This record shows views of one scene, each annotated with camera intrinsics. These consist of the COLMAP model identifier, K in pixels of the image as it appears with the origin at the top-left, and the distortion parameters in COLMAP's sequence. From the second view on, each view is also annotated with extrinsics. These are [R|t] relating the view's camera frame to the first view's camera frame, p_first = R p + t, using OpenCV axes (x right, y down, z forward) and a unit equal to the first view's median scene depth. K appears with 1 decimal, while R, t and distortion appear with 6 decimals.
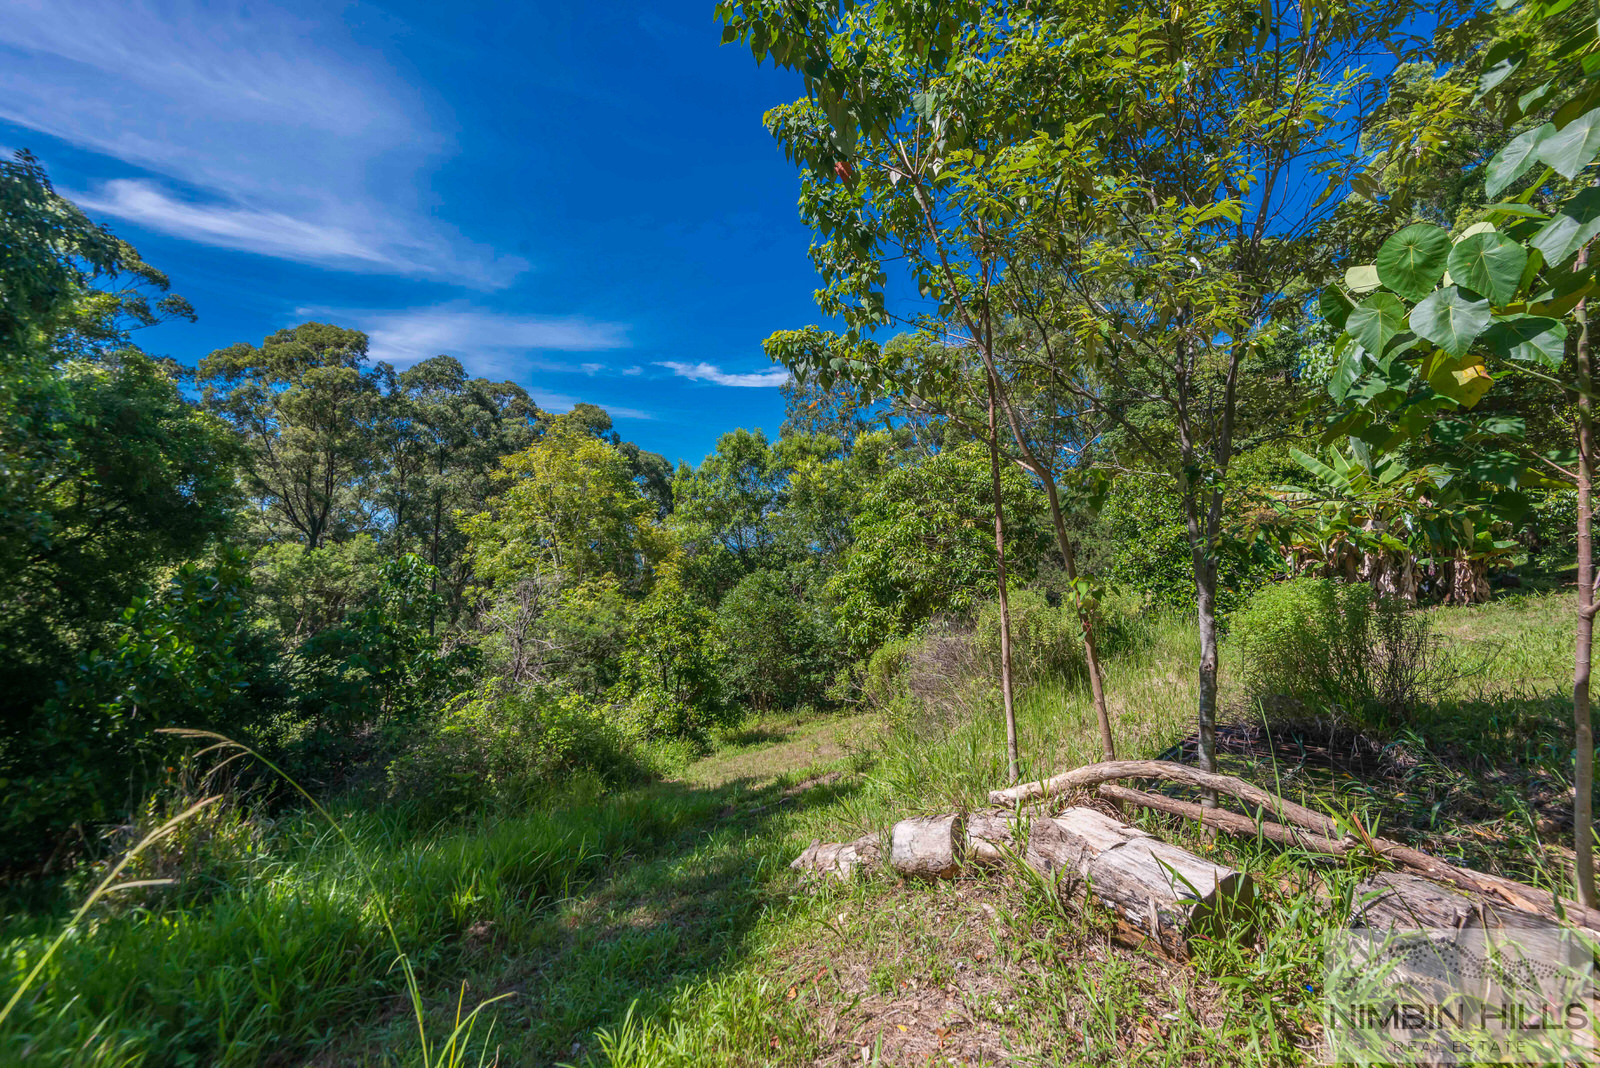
lens RADIAL K [[700.0, 0, 800.0], [0, 700.0, 534.0], [0, 0, 1]] dist [0.010611, -0.000070]
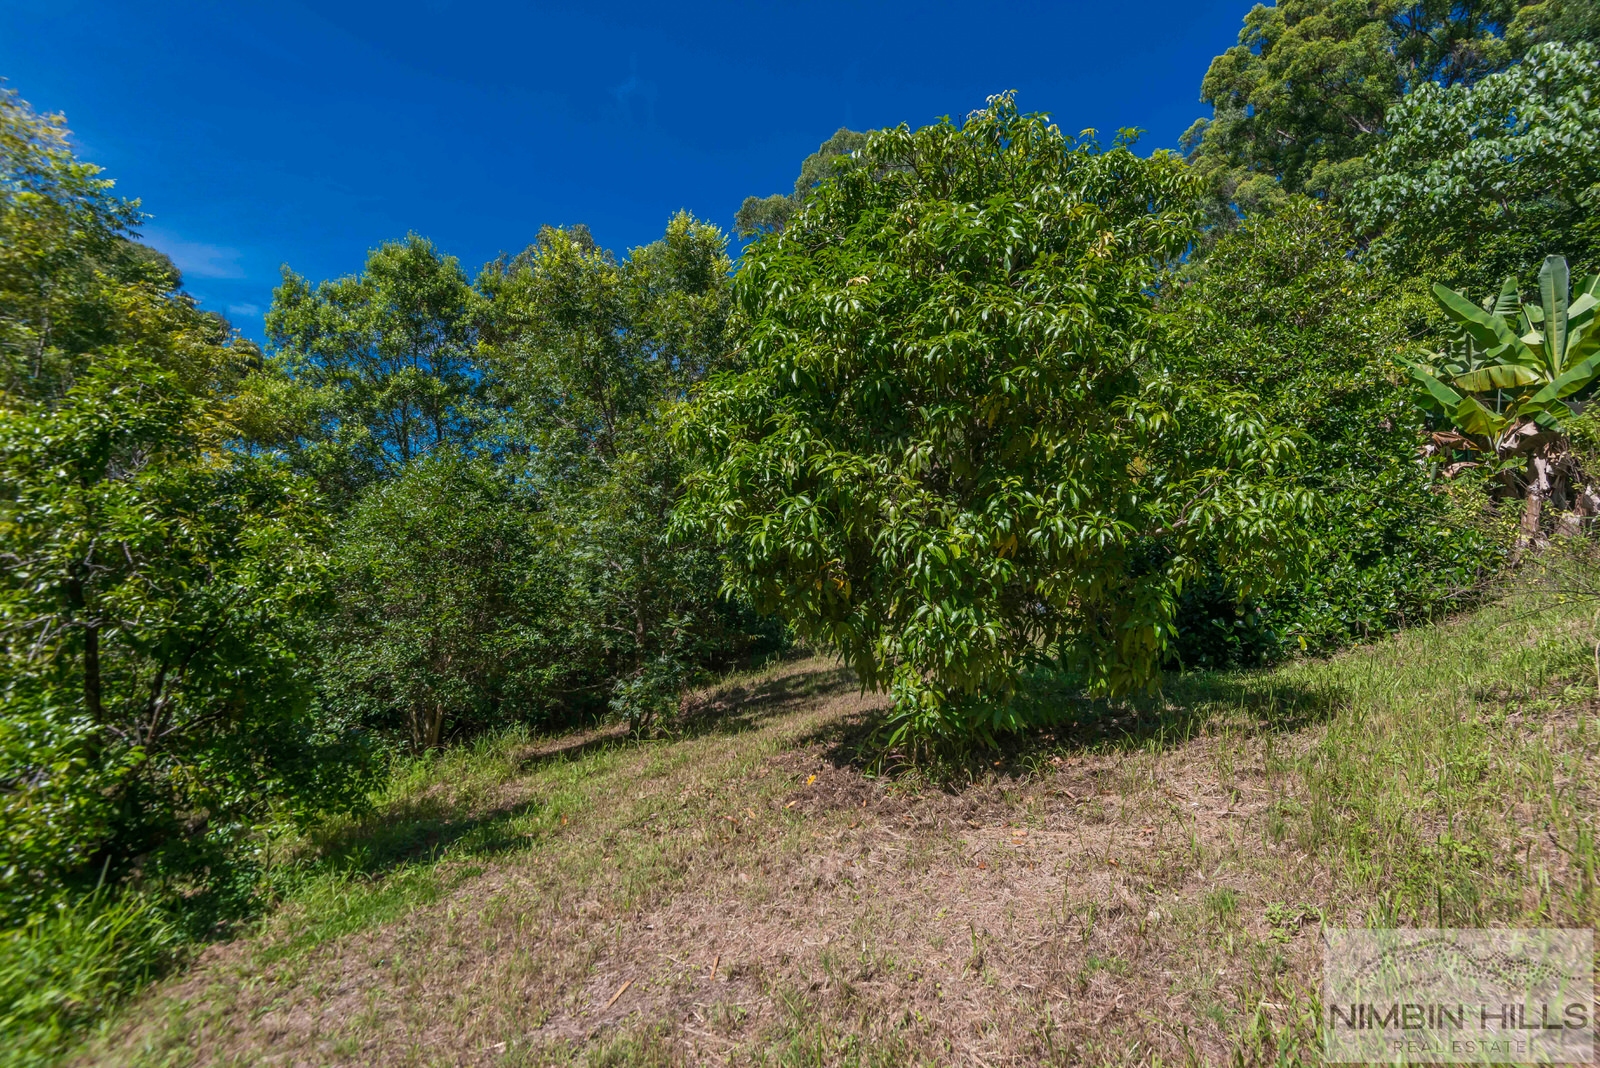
lens RADIAL K [[700.0, 0, 800.0], [0, 700.0, 534.0], [0, 0, 1]] dist [0.010611, -0.000070]
pose [[0.904976, 0.071625, 0.419390, -0.043643], [-0.069335, 0.997378, -0.020721, 0.121352], [-0.419775, -0.010327, 0.907570, 0.544250]]
